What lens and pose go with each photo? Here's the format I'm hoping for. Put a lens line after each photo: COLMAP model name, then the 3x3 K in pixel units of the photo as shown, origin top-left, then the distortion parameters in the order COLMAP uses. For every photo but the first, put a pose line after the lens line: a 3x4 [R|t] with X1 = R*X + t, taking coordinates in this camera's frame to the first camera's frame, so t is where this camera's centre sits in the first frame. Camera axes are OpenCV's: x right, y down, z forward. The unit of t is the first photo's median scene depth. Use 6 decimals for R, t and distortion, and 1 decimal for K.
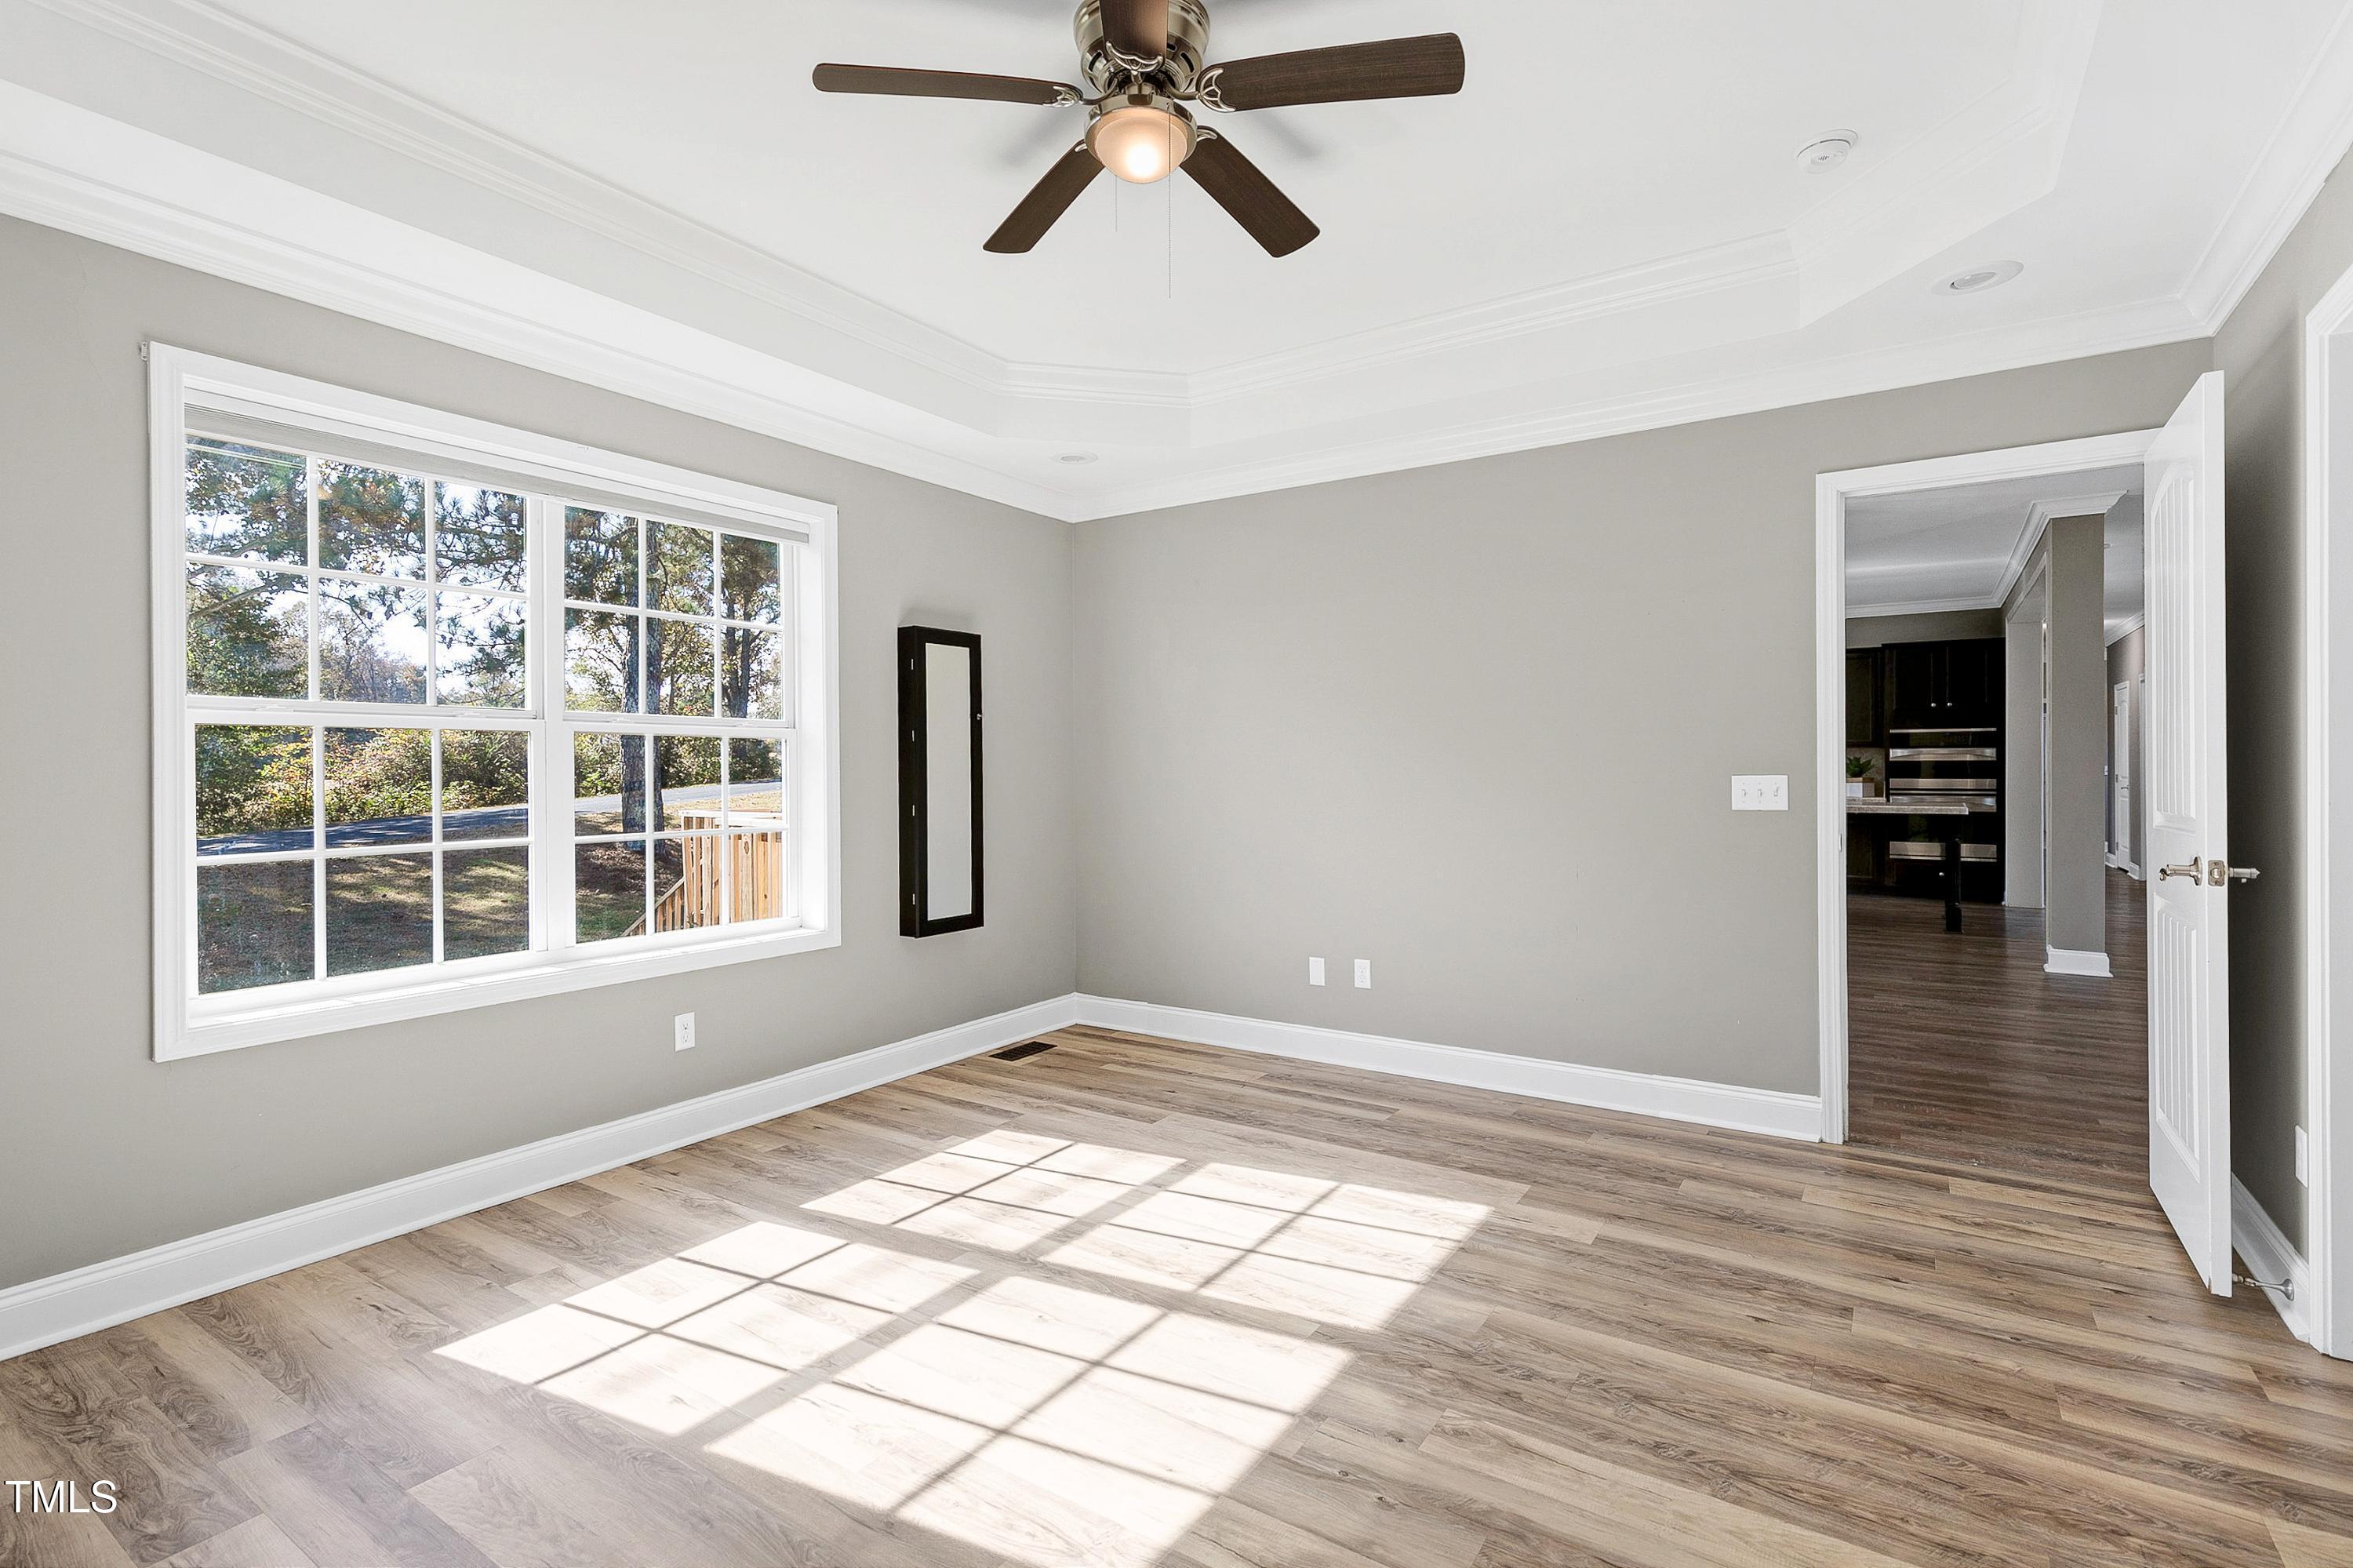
lens RADIAL K [[1083.4, 0, 1178.2], [0, 1083.4, 786.1], [0, 0, 1]] dist [0.009127, 0.001157]
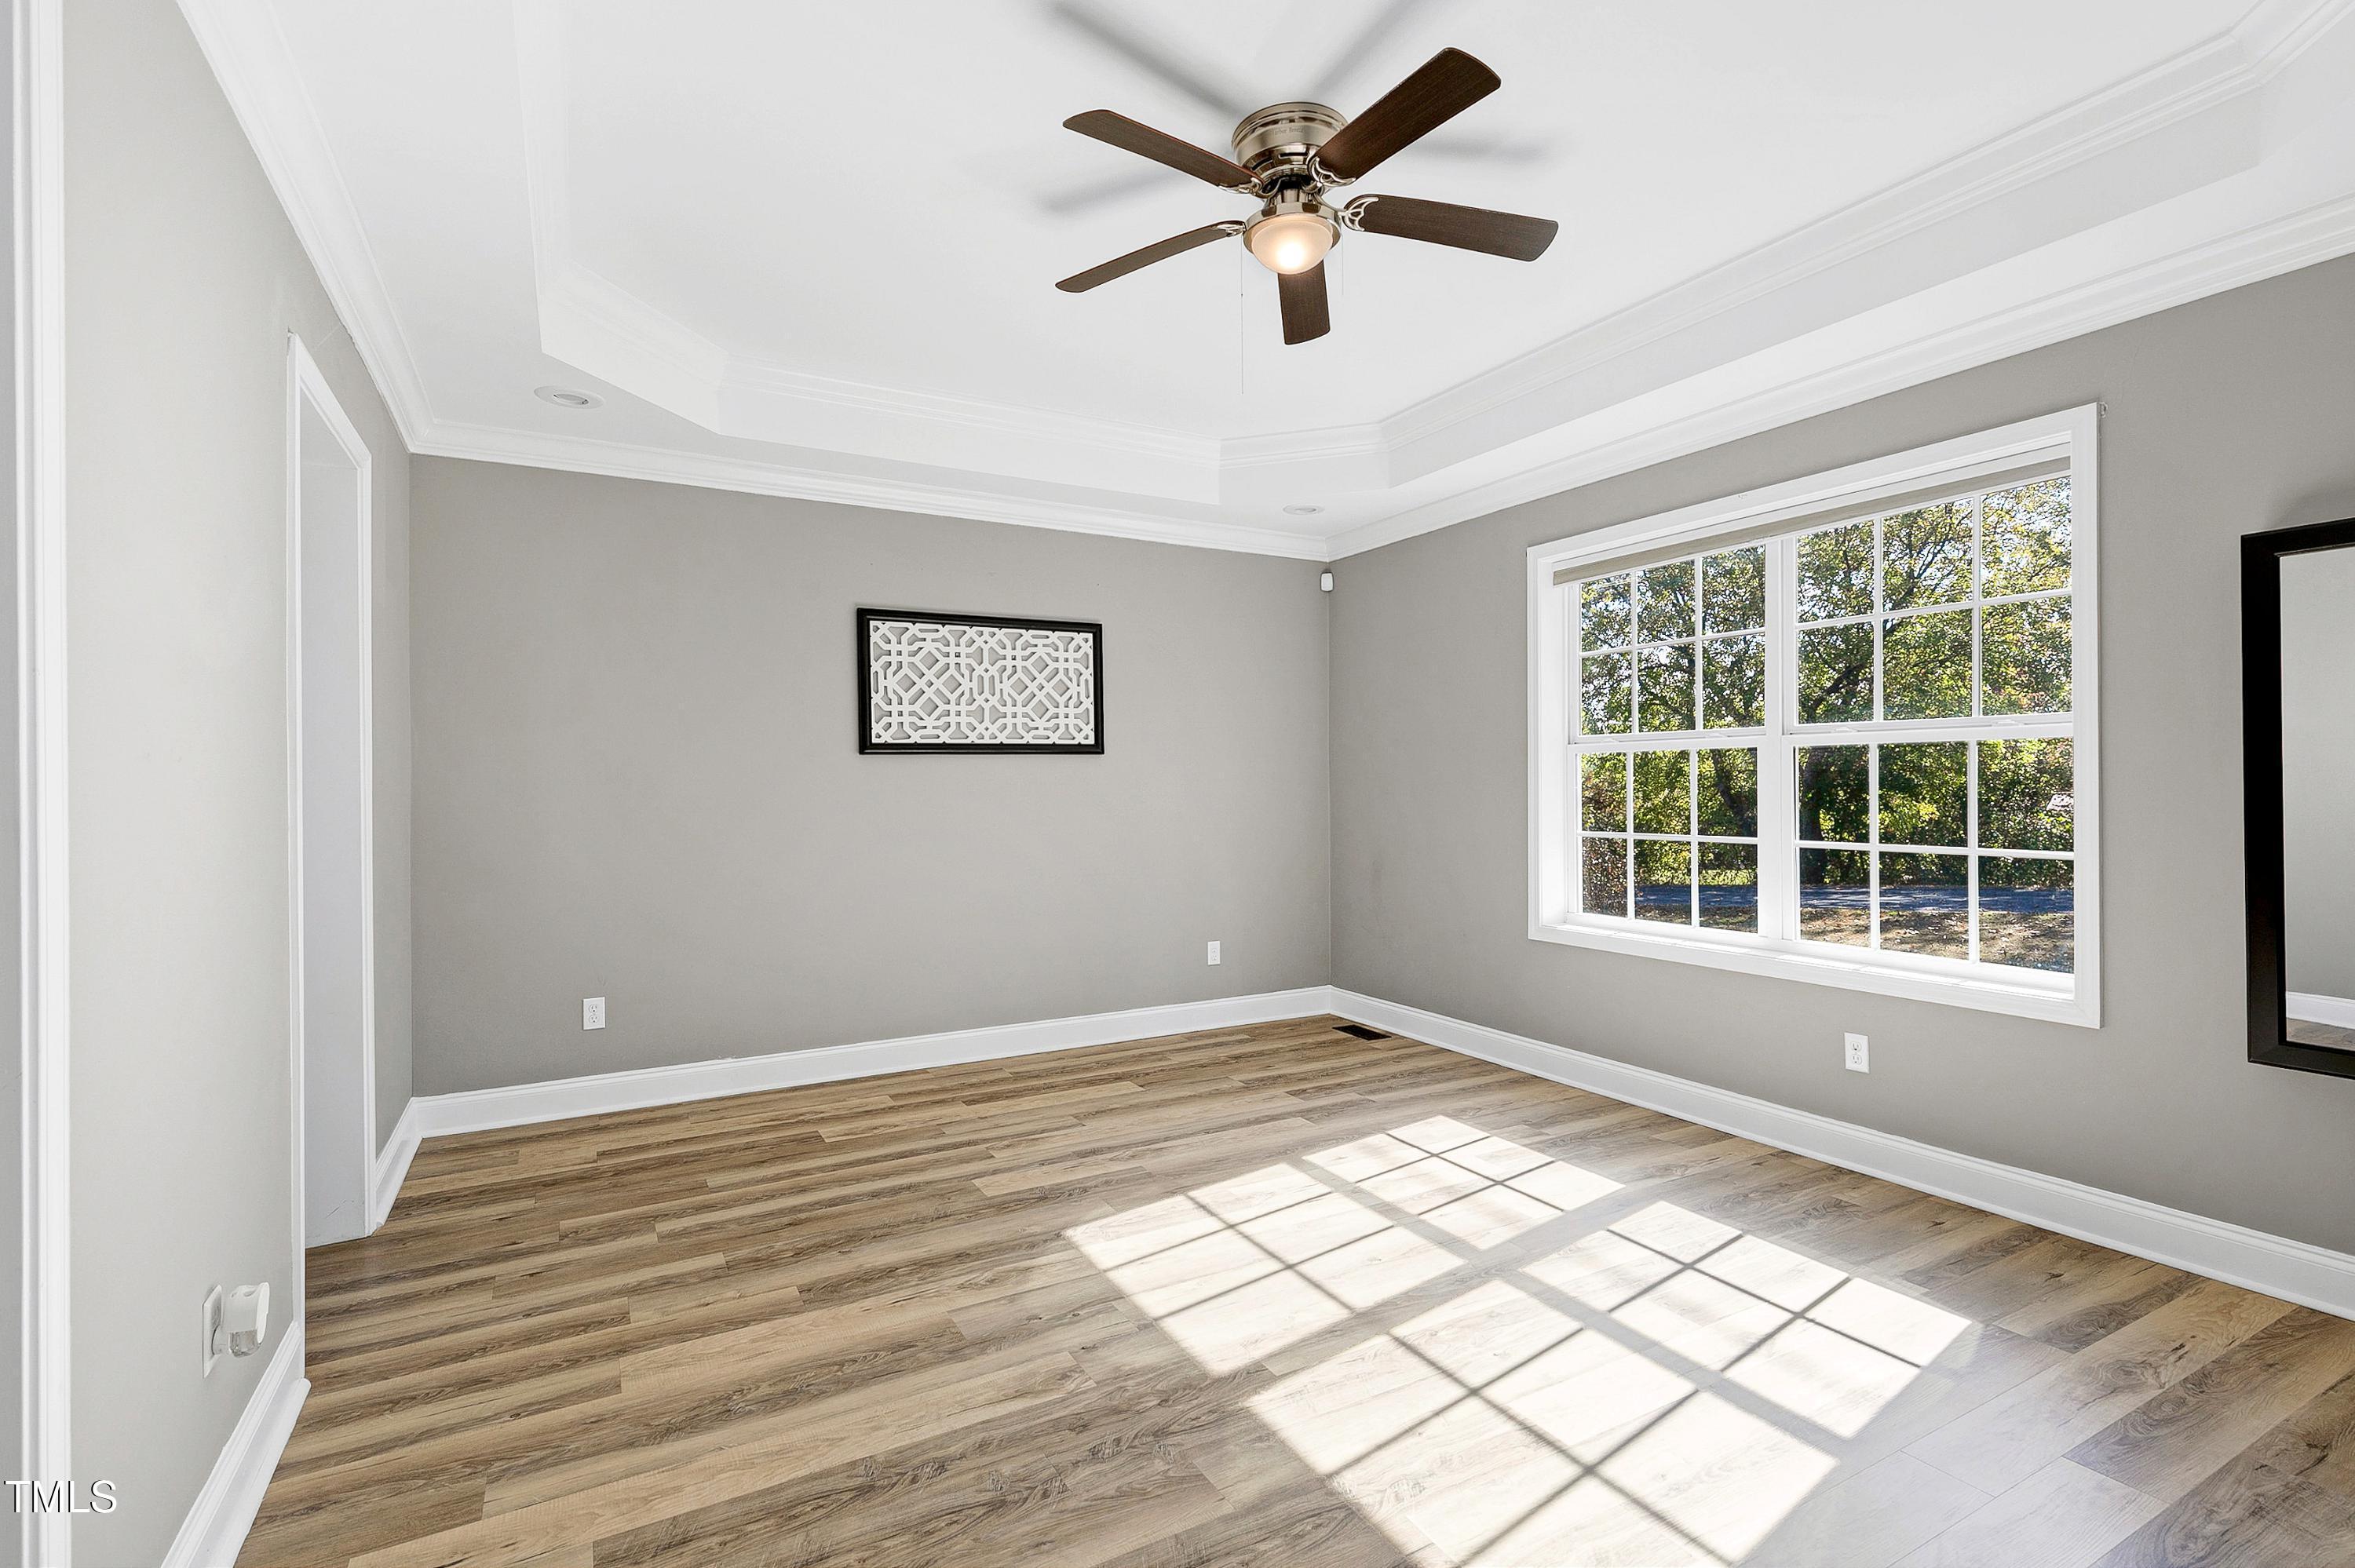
lens RADIAL K [[1084.1, 0, 1168.3], [0, 1084.1, 782.1], [0, 0, 1]] dist [0.009127, 0.001157]
pose [[-0.457922, 0.005880, -0.888973, 0.944813], [-0.005820, 0.999937, 0.009612, -0.024941], [0.888973, 0.009575, -0.457859, 1.258072]]
